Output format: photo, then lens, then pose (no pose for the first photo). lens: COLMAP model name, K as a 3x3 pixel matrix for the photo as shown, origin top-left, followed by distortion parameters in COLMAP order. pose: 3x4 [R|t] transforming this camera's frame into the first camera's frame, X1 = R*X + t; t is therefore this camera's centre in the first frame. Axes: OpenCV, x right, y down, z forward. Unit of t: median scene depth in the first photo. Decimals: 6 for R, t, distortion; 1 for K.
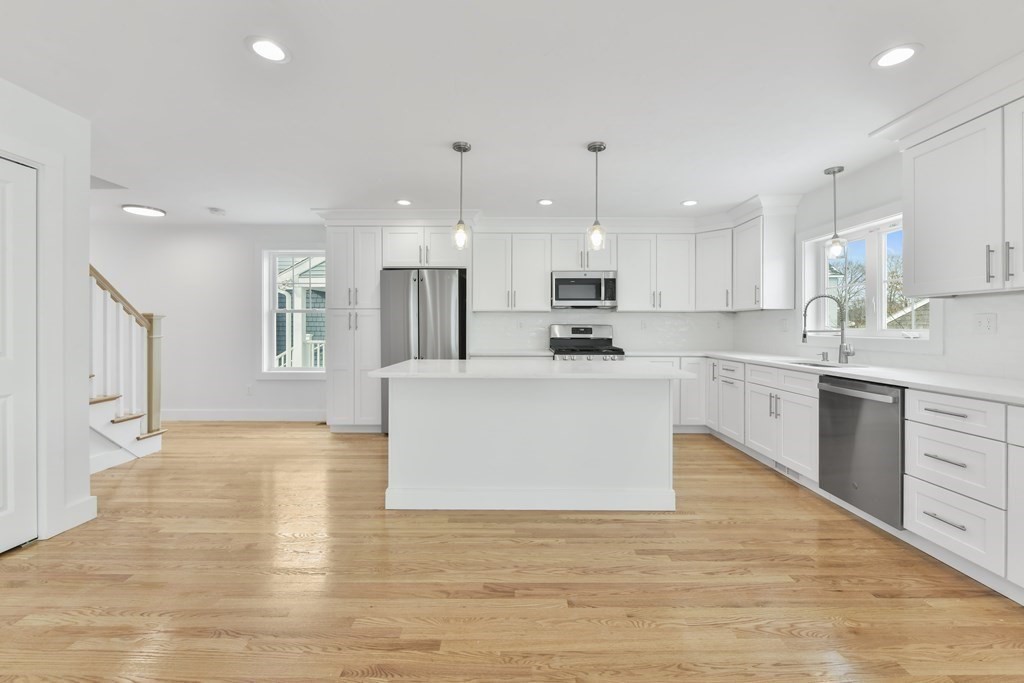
lens RADIAL K [[409.7, 0, 516.7], [0, 409.7, 330.1], [0, 0, 1]] dist [-0.011319, -0.000010]
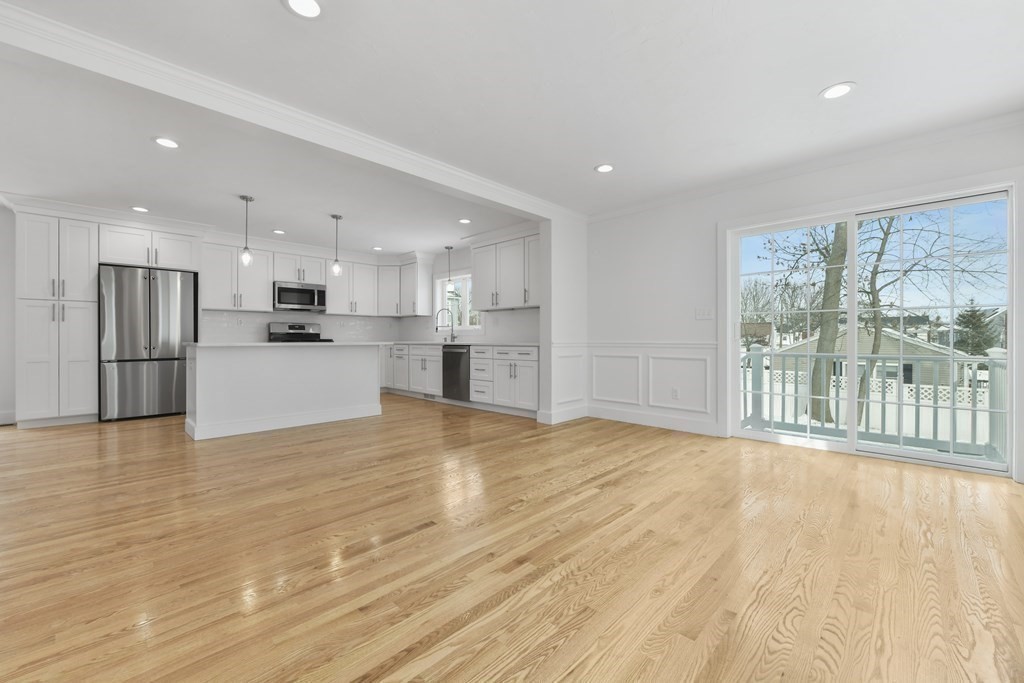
lens RADIAL K [[409.7, 0, 516.7], [0, 409.7, 330.1], [0, 0, 1]] dist [-0.011319, -0.000010]
pose [[0.691958, 0.011734, 0.721843, -0.361076], [0.007827, 0.999687, -0.023754, 0.056224], [-0.721896, 0.022087, 0.691649, -0.514004]]
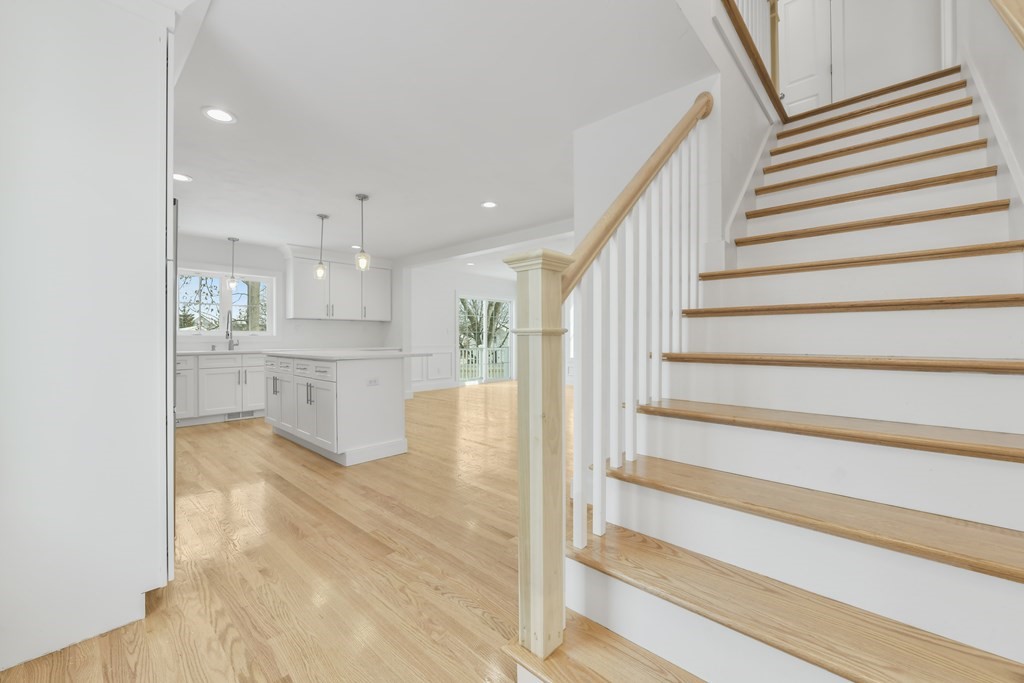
lens RADIAL K [[397.9, 0, 510.8], [0, 397.9, 337.3], [0, 0, 1]] dist [-0.009127, 0.000085]
pose [[-0.734884, -0.005758, 0.678168, -0.944636], [-0.002085, 0.999978, 0.006231, 0.011863], [-0.678189, 0.003165, -0.734880, 1.106673]]
